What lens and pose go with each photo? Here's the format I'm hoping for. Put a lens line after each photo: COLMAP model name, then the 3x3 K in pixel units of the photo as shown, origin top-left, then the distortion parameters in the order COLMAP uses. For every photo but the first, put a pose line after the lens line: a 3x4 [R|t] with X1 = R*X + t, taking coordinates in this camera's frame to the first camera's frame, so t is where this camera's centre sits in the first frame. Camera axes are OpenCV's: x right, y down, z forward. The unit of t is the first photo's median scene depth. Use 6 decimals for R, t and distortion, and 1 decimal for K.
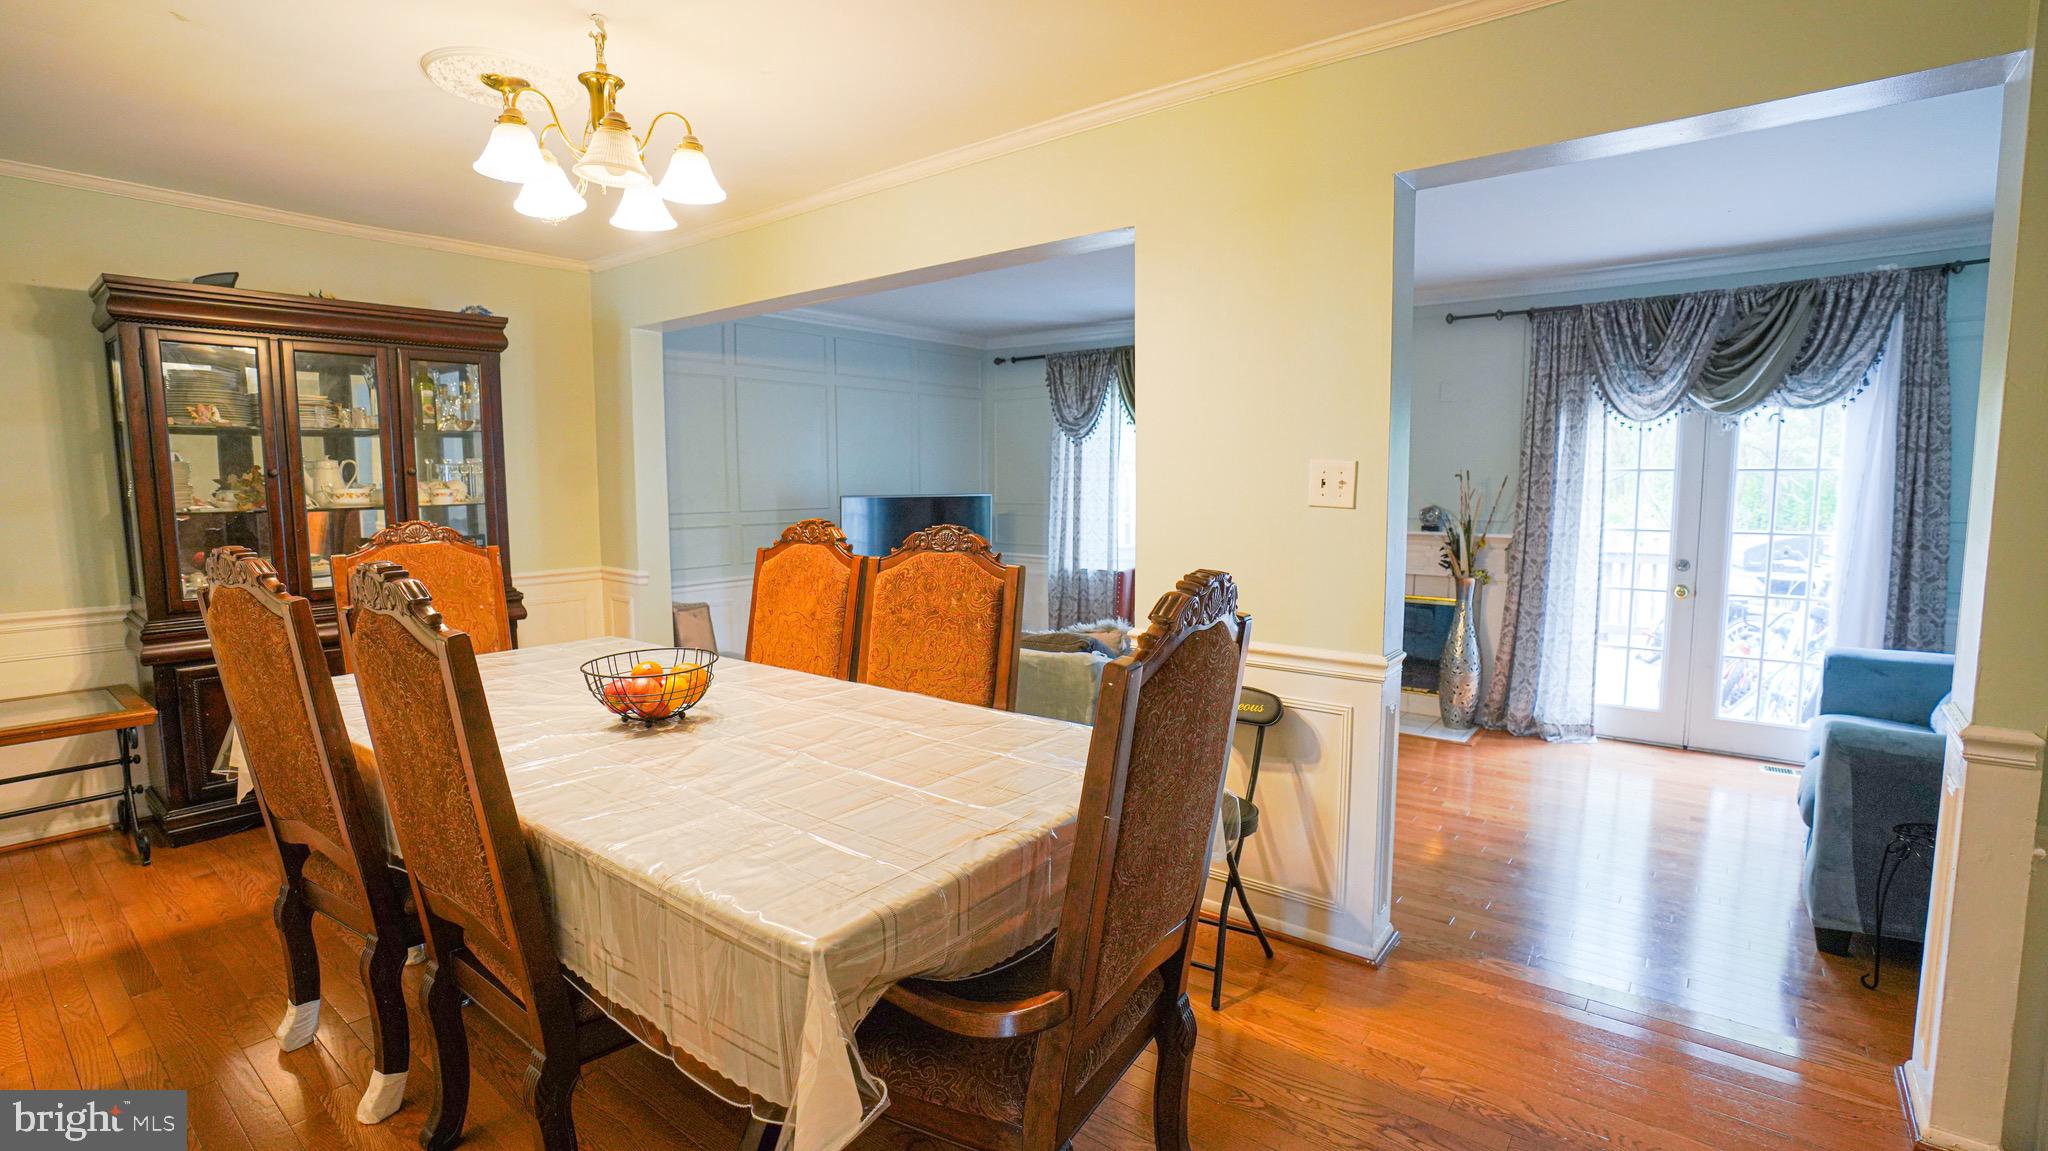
lens RADIAL K [[947.0, 0, 1038.3], [0, 947.0, 570.5], [0, 0, 1]] dist [-0.031598, 0.008982]
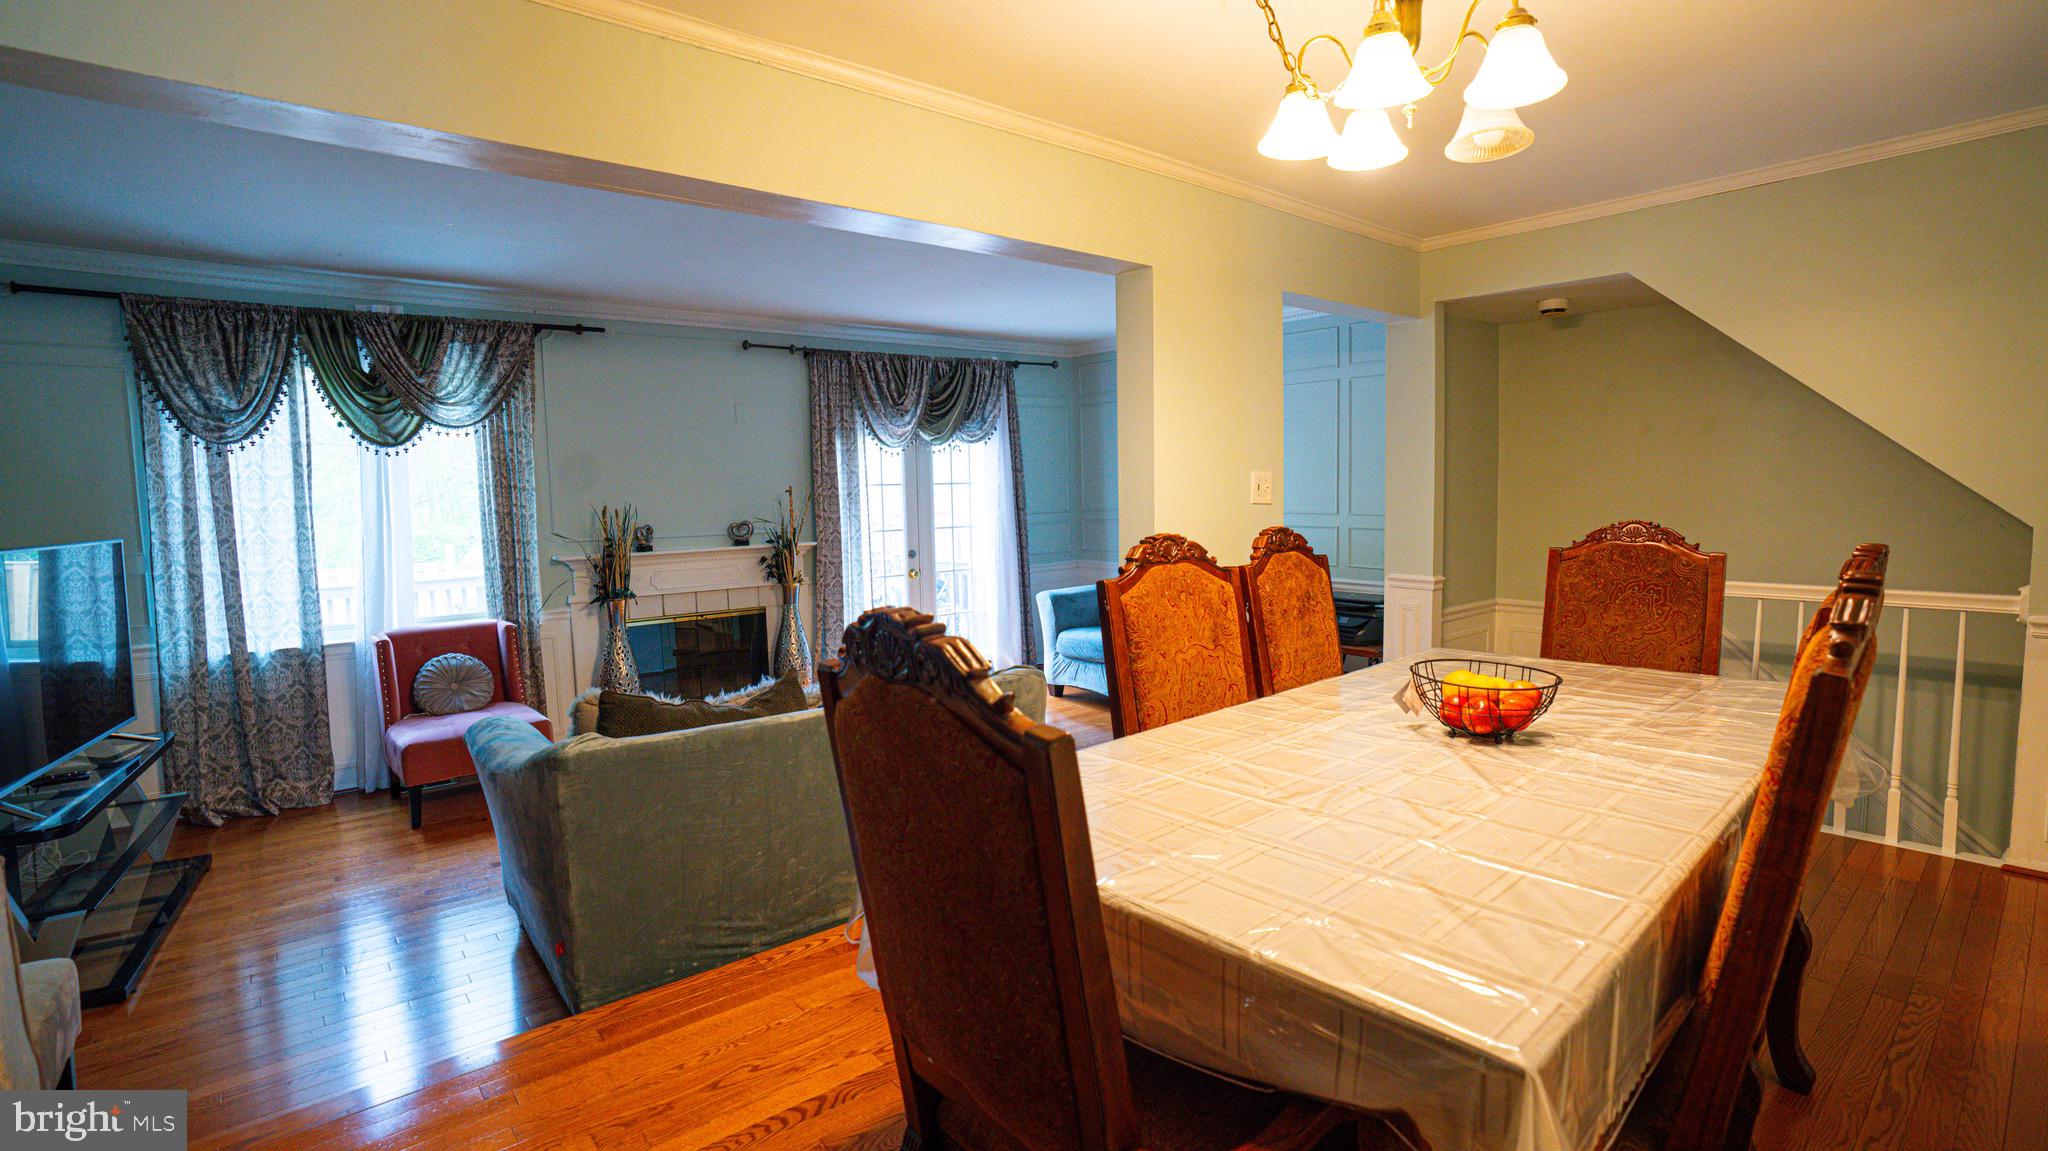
lens RADIAL K [[947.0, 0, 1024.4], [0, 947.0, 571.2], [0, 0, 1]] dist [-0.031598, 0.008982]
pose [[0.217065, -0.089197, 0.972073, -0.578588], [0.115954, 0.991122, 0.065052, -0.048668], [-0.969246, 0.098595, 0.225481, 0.499271]]
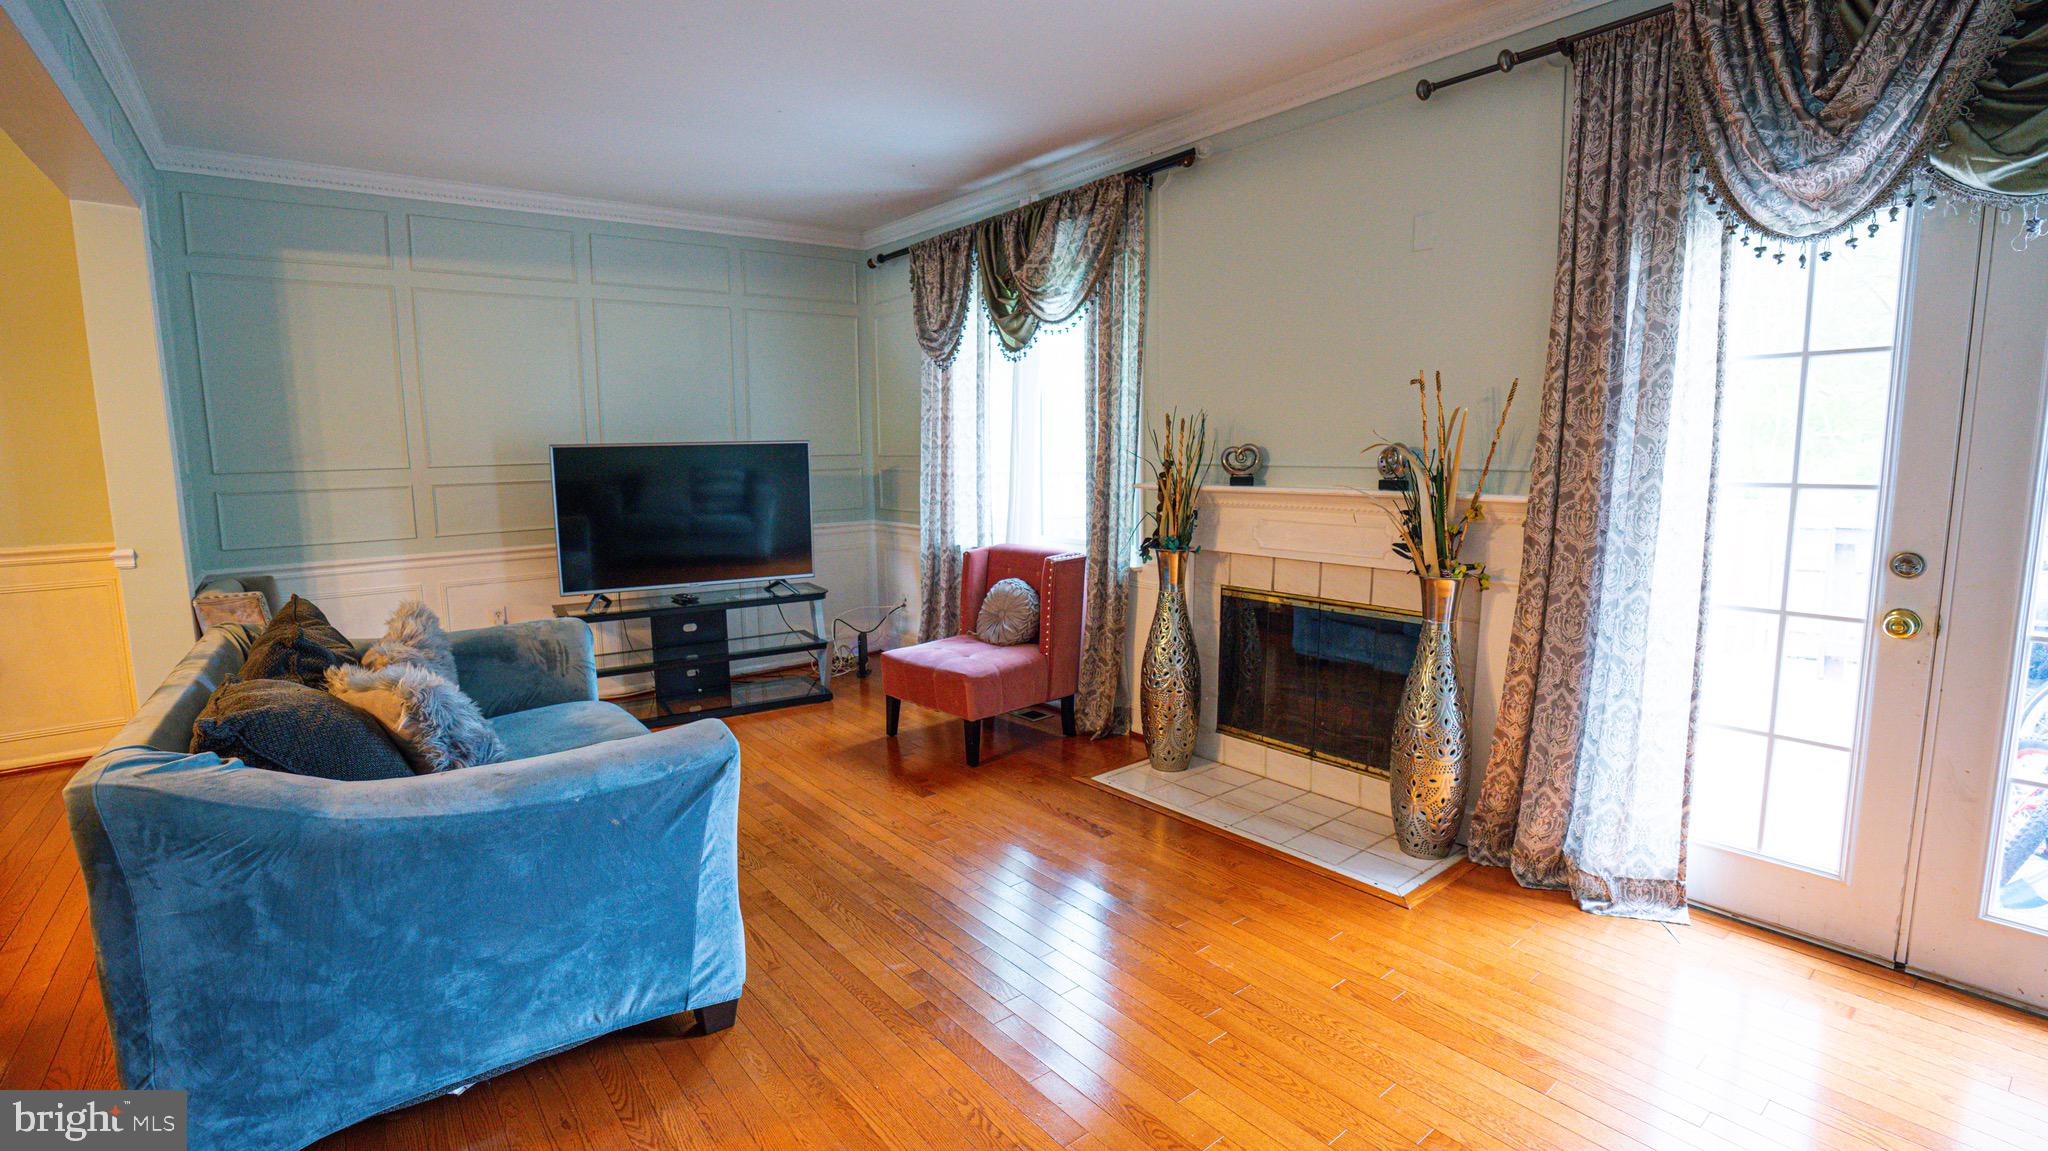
lens RADIAL K [[947.0, 0, 1005.4], [0, 947.0, 567.8], [0, 0, 1]] dist [-0.031598, 0.008982]
pose [[0.968402, 0.017644, -0.248769, 0.360935], [-0.009087, 0.999328, 0.035506, -0.015030], [0.249229, -0.032124, 0.967912, 0.440134]]
